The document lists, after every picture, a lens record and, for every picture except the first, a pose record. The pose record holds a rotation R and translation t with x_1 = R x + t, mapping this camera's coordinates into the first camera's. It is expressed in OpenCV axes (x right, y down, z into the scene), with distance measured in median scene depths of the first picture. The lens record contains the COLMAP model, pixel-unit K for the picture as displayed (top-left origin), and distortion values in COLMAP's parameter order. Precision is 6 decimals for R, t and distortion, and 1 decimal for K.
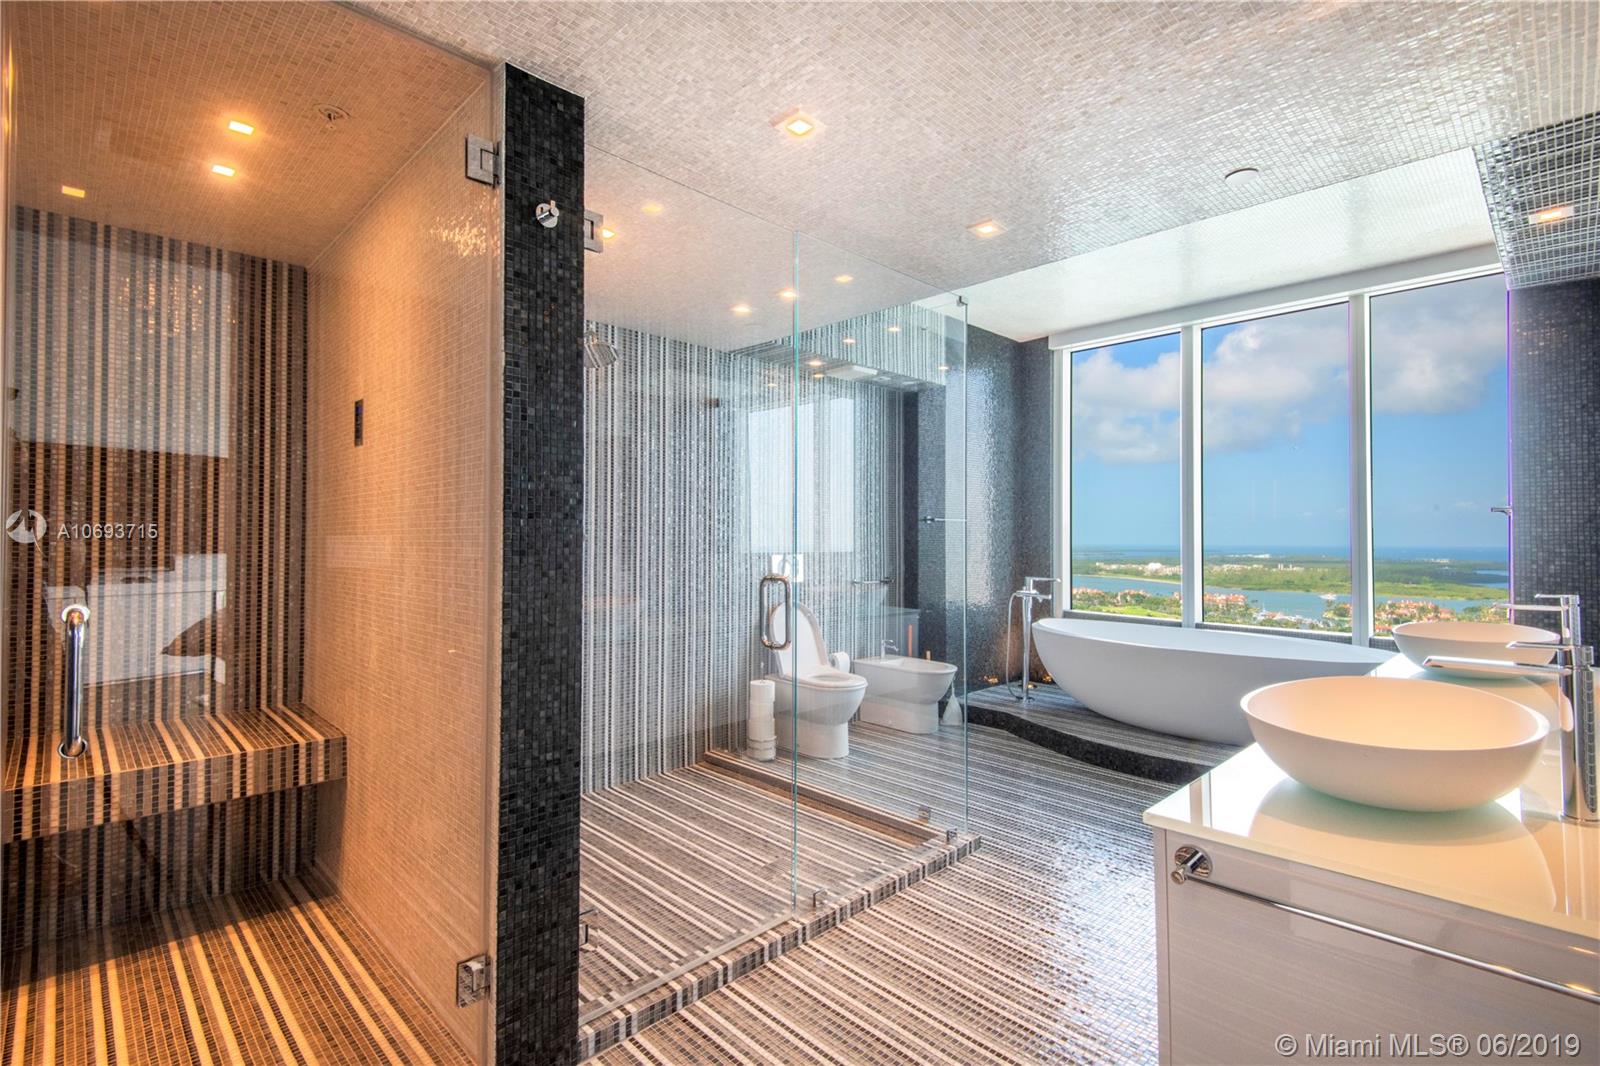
lens RADIAL K [[743.4, 0, 803.1], [0, 743.4, 526.7], [0, 0, 1]] dist [0.046653, -0.023827]
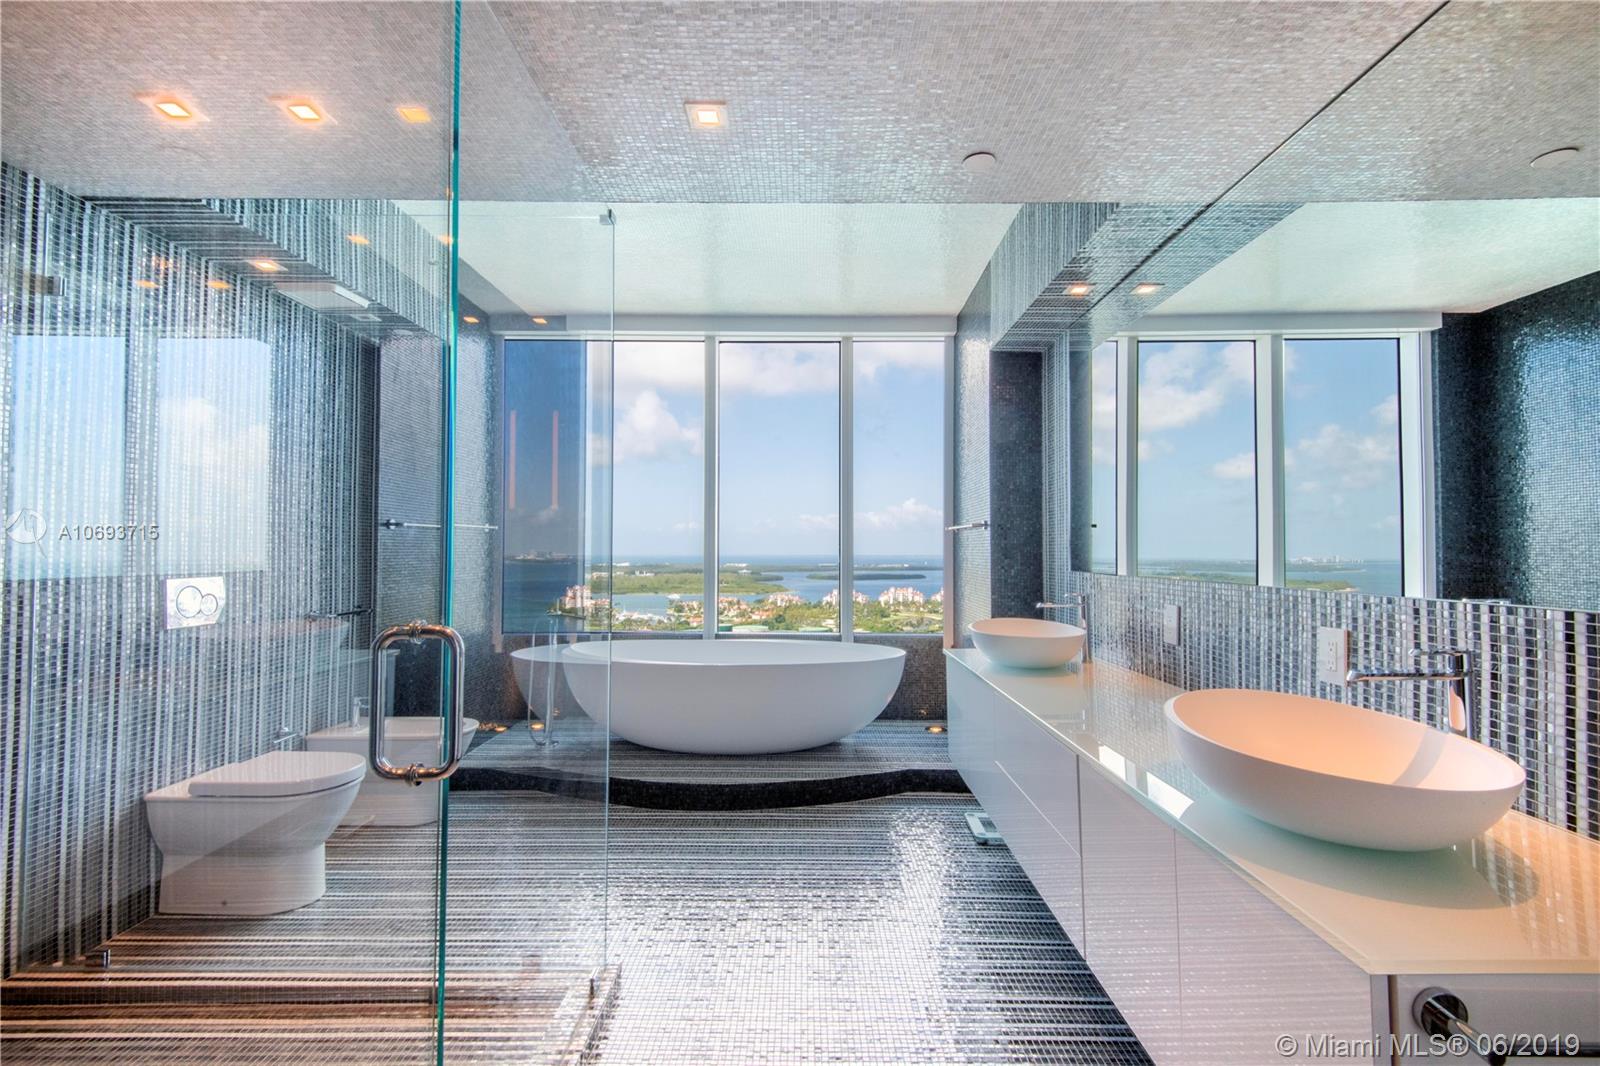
lens RADIAL K [[743.4, 0, 803.1], [0, 743.4, 526.7], [0, 0, 1]] dist [0.046653, -0.023827]
pose [[0.704313, 0.020325, 0.709598, -0.107685], [-0.010424, 0.999778, -0.018291, 0.003403], [-0.709813, 0.005486, 0.704369, 0.241099]]
